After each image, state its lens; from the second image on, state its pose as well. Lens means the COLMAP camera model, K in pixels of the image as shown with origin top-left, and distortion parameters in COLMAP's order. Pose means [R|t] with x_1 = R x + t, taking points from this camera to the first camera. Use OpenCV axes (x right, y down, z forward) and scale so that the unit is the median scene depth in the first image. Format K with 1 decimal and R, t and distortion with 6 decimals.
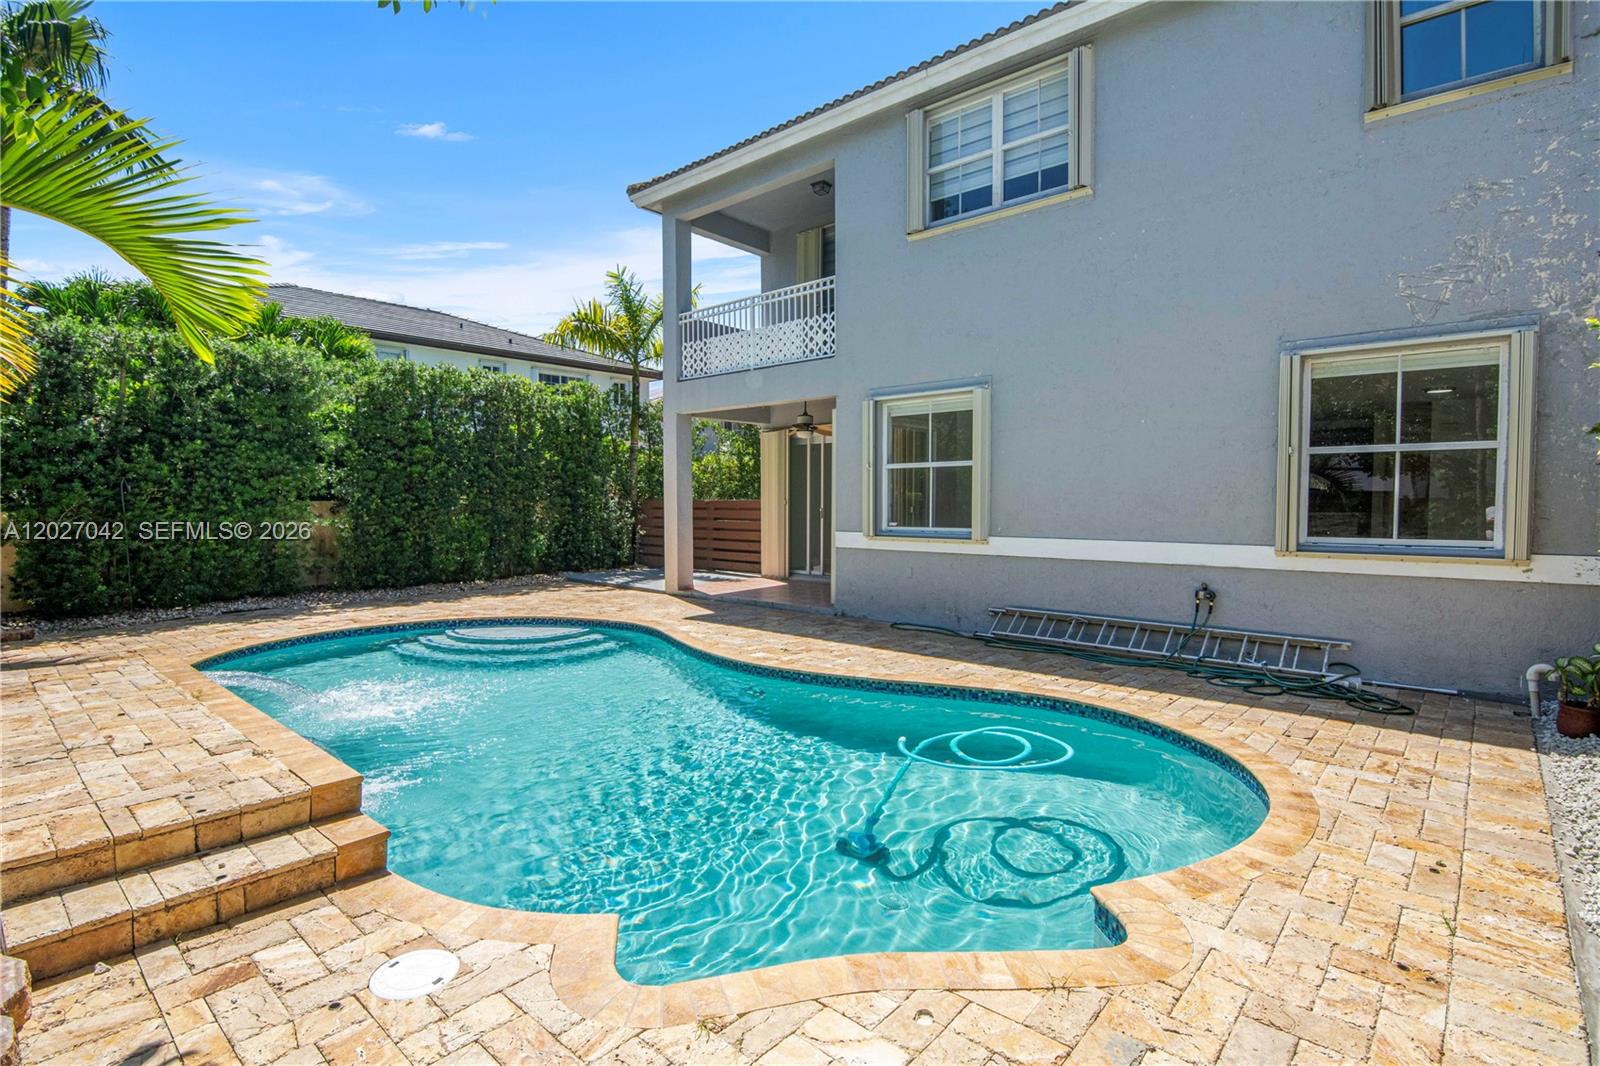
lens RADIAL K [[803.9, 0, 789.3], [0, 803.9, 508.7], [0, 0, 1]] dist [-0.016707, -0.001851]
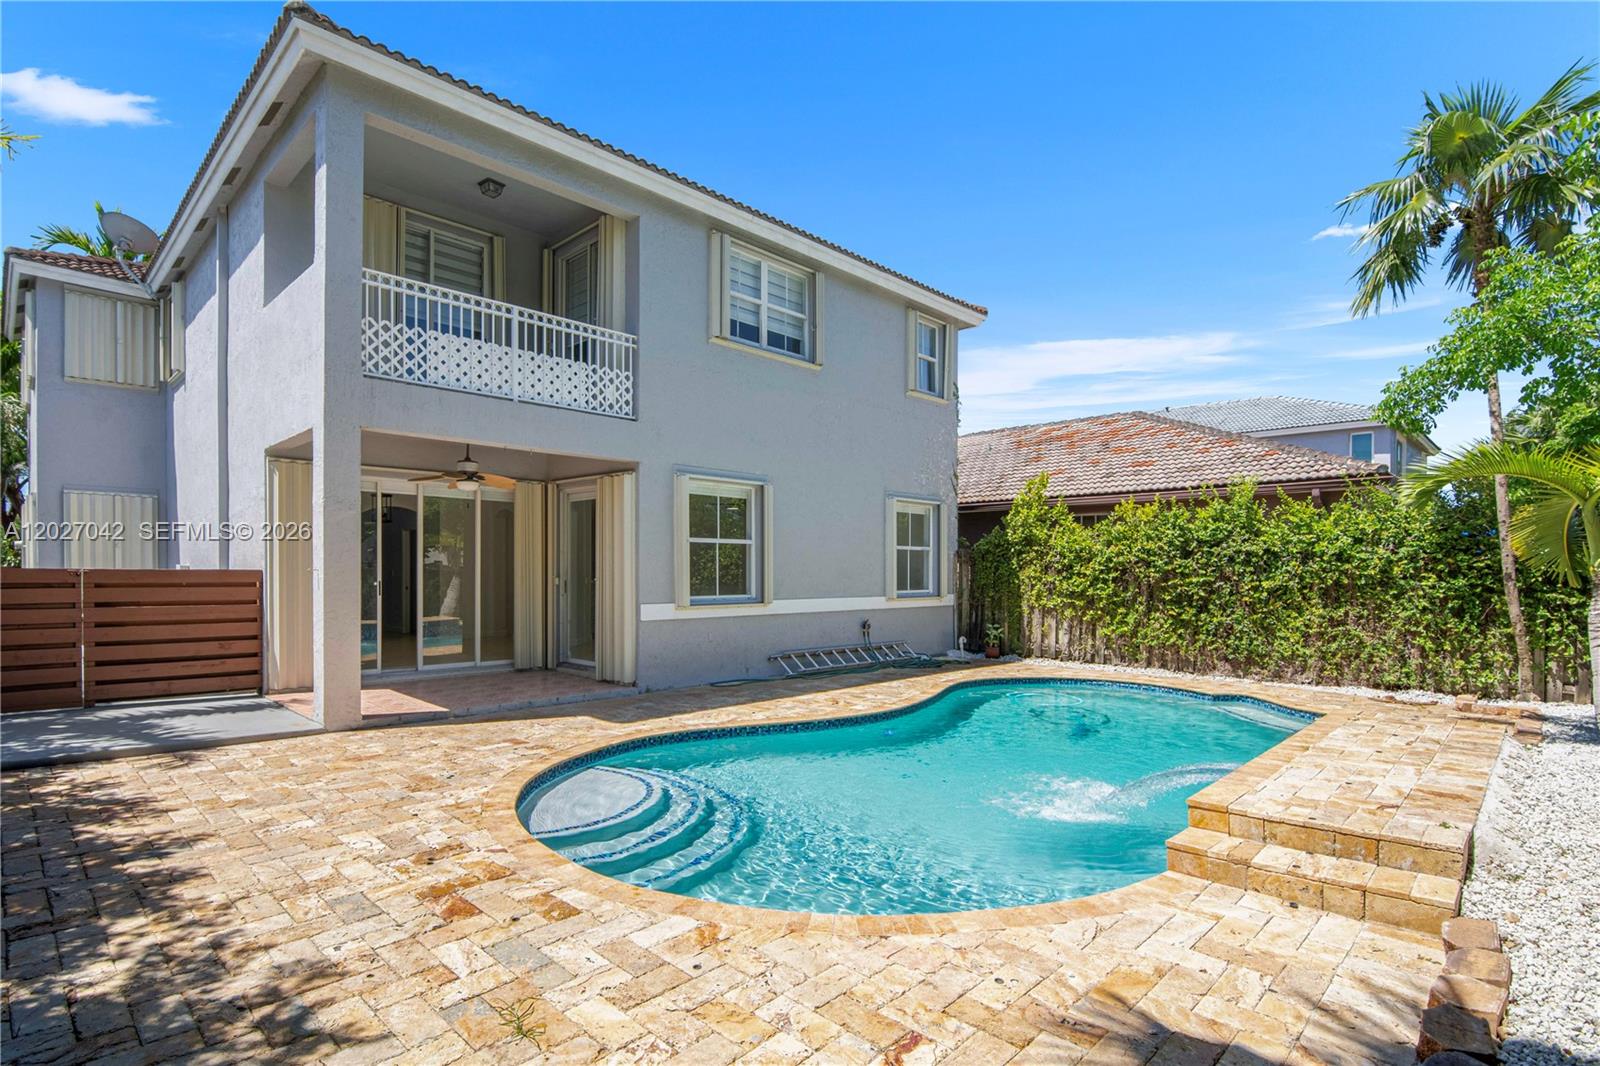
lens RADIAL K [[776.0, 0, 796.6], [0, 776.0, 571.5], [0, 0, 1]] dist [-0.066735, -0.000255]
pose [[0.020683, 0.001752, 0.999785, -0.934106], [0.010695, 0.999941, -0.001974, -0.008104], [-0.999729, 0.010734, 0.020663, 0.871830]]
